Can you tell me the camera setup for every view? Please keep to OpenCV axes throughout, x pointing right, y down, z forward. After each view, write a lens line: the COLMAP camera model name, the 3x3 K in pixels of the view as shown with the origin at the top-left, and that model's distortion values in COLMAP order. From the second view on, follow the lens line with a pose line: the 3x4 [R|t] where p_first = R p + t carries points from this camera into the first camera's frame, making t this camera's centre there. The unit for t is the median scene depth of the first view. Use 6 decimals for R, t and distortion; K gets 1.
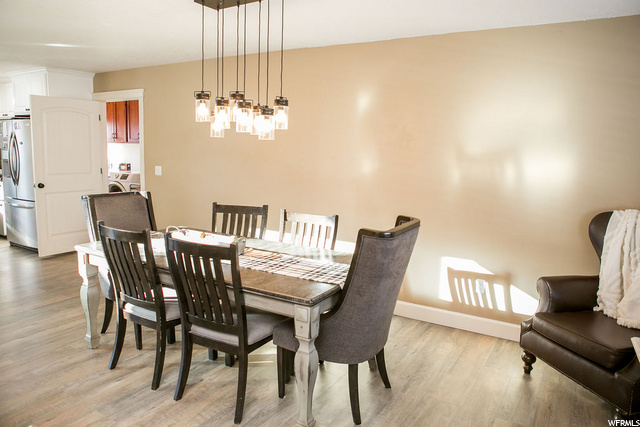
lens RADIAL K [[453.9, 0, 320.0], [0, 453.9, 213.5], [0, 0, 1]] dist [-0.099376, 0.075293]
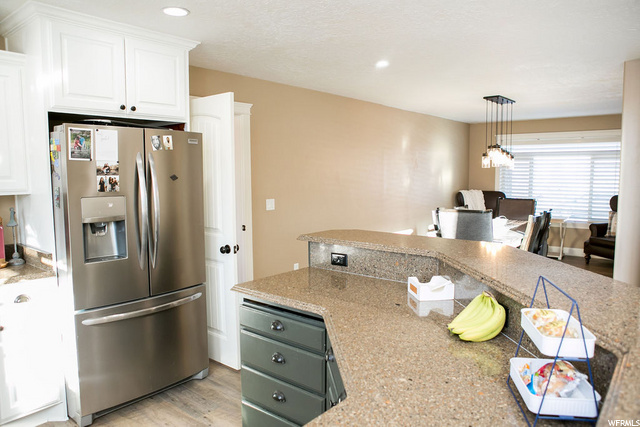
lens RADIAL K [[453.9, 0, 320.0], [0, 453.9, 213.5], [0, 0, 1]] dist [-0.099376, 0.075293]
pose [[0.157585, -0.115360, 0.980744, -1.136918], [0.155980, 0.983593, 0.090632, -0.138771], [-0.975109, 0.138695, 0.172993, 0.745975]]
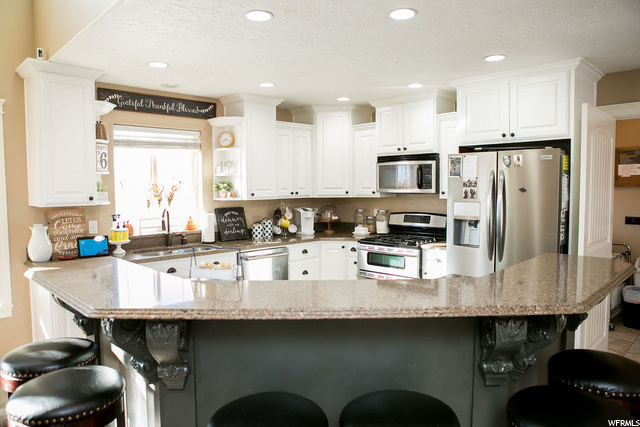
lens RADIAL K [[435.7, 0, 320.0], [0, 435.7, 213.5], [0, 0, 1]] dist [-0.101622, 0.069279]
pose [[0.969120, -0.015329, -0.246113, -0.787946], [-0.007099, 0.995918, -0.089984, -0.075232], [0.246488, 0.088952, 0.965055, 0.383518]]
